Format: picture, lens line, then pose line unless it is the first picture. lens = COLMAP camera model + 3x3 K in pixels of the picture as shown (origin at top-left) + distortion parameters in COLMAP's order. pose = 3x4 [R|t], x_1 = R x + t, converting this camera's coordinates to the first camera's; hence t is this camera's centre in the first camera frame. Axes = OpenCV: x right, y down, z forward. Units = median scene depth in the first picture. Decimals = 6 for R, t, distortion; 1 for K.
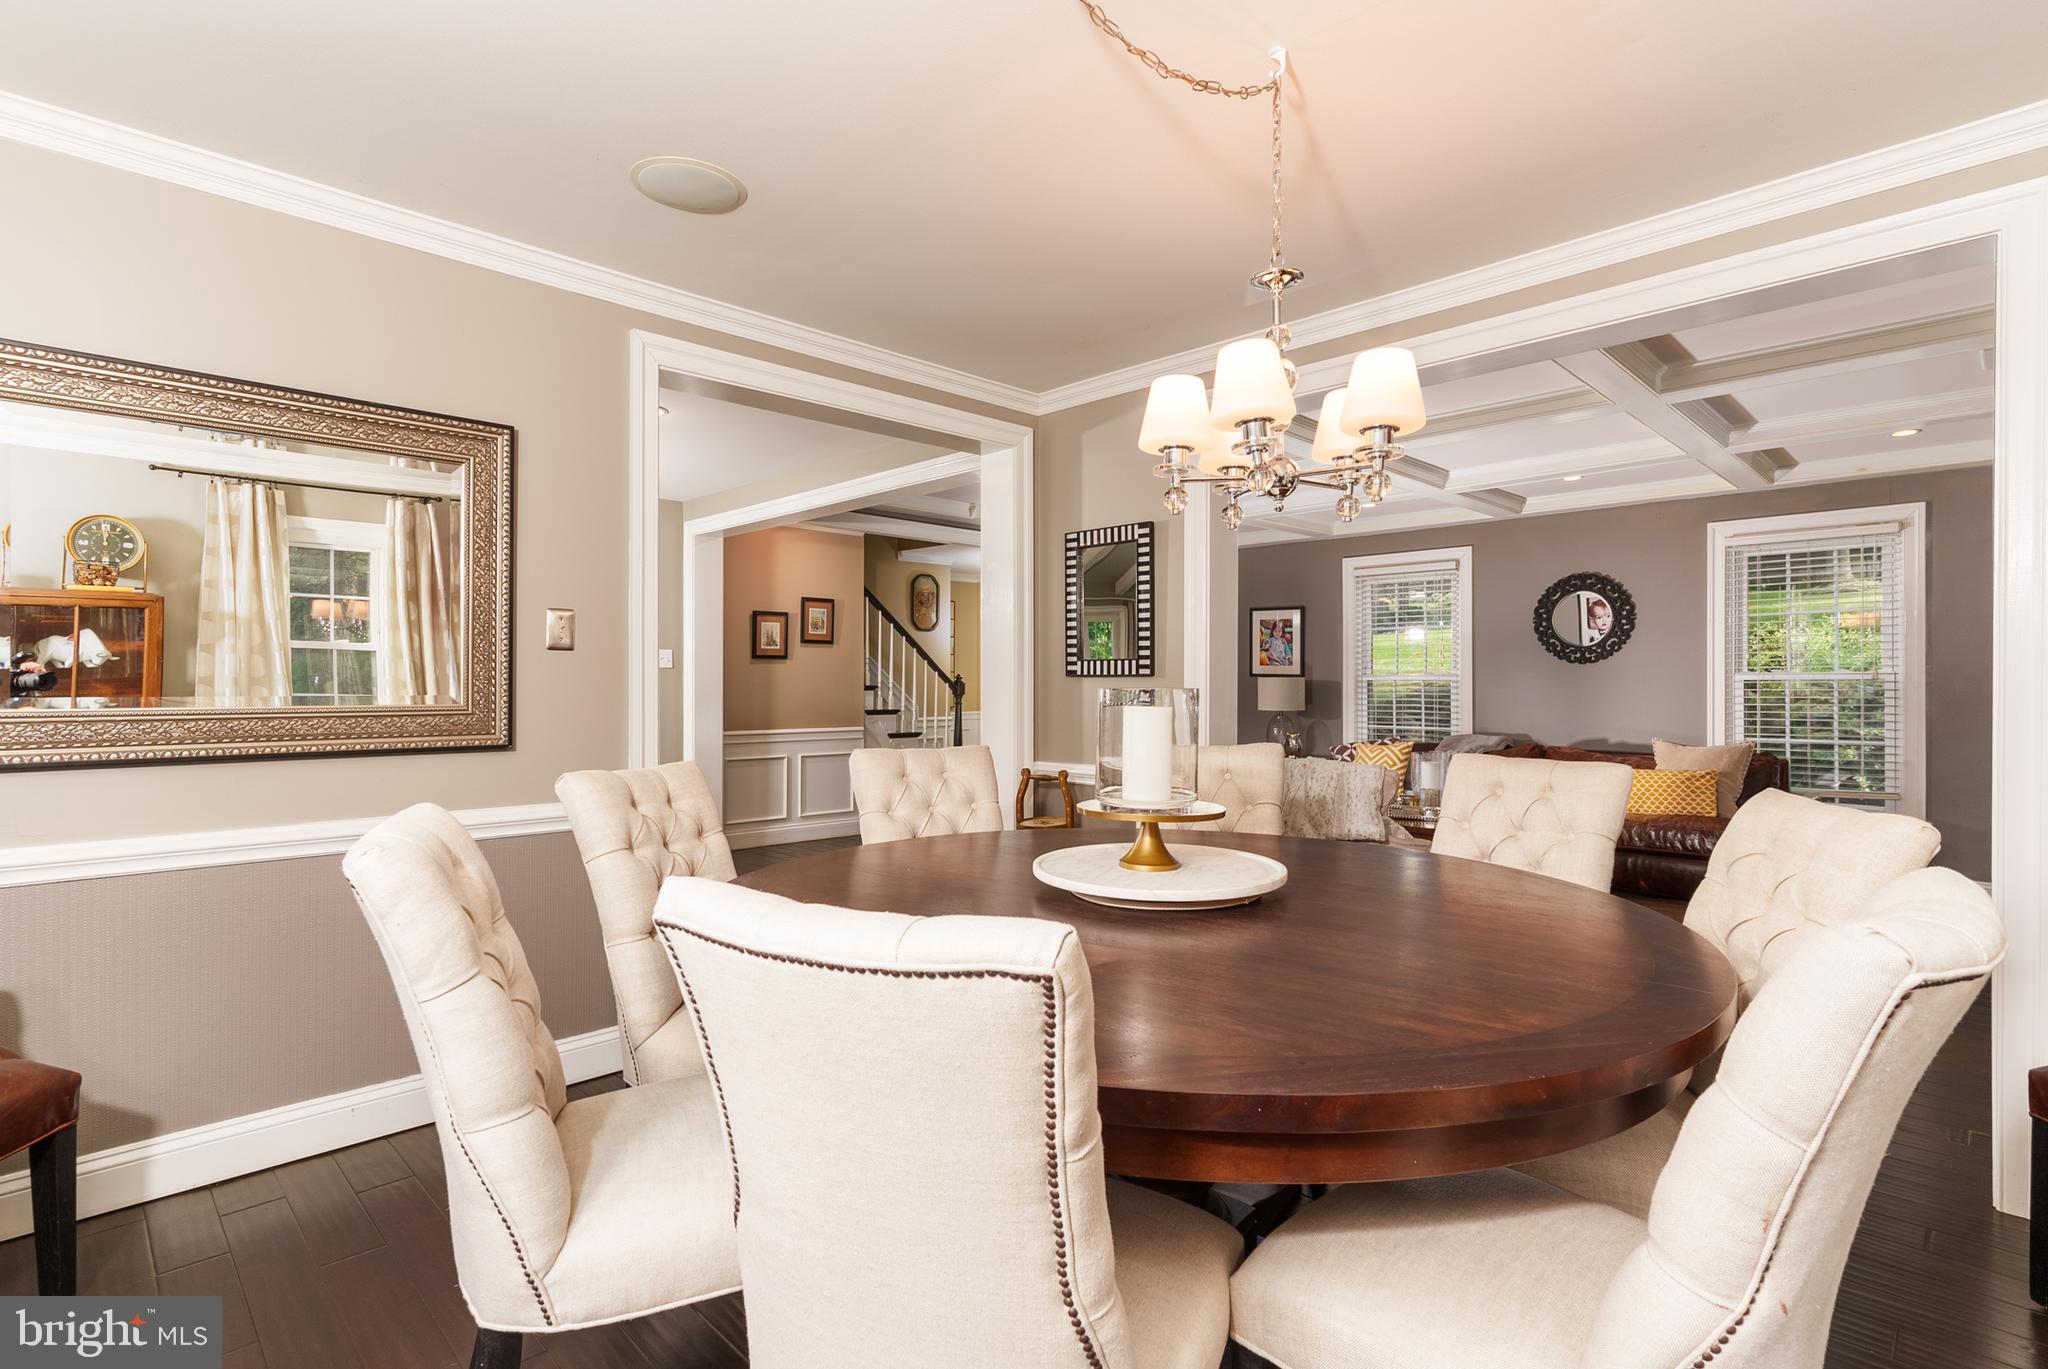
lens RADIAL K [[998.0, 0, 1024.0], [0, 998.0, 684.5], [0, 0, 1]] dist [0.000360, 0.000097]
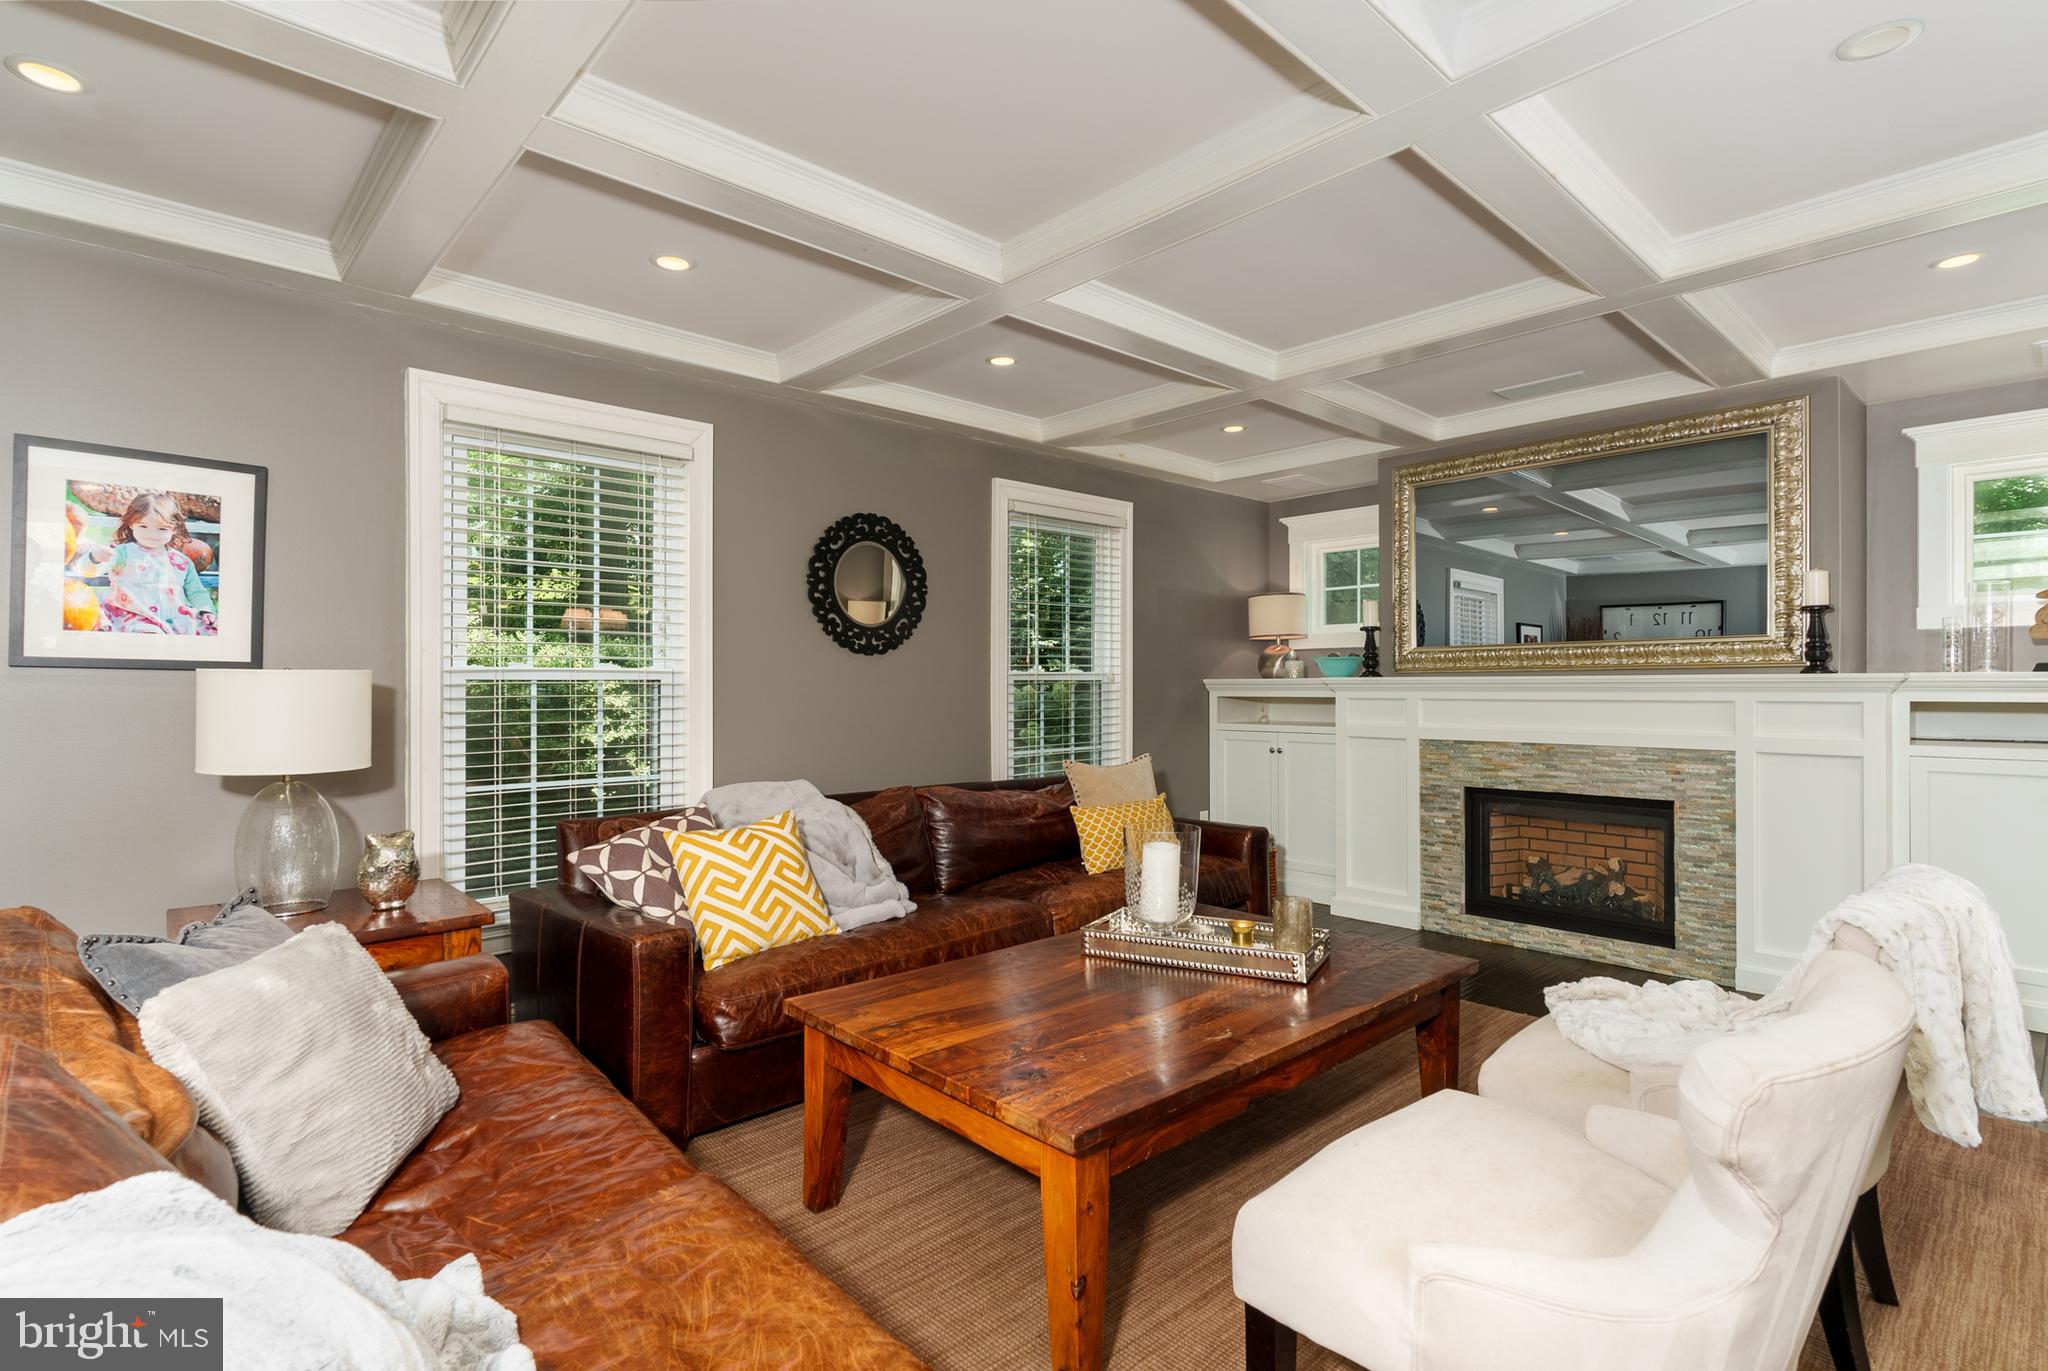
lens RADIAL K [[998.0, 0, 1024.0], [0, 998.0, 685.5], [0, 0, 1]] dist [0.000360, 0.000097]
pose [[0.040264, 0.002480, 0.999186, -0.075977], [0.004485, 0.999986, -0.002663, 0.000906], [-0.999179, 0.004589, 0.040252, 0.857382]]
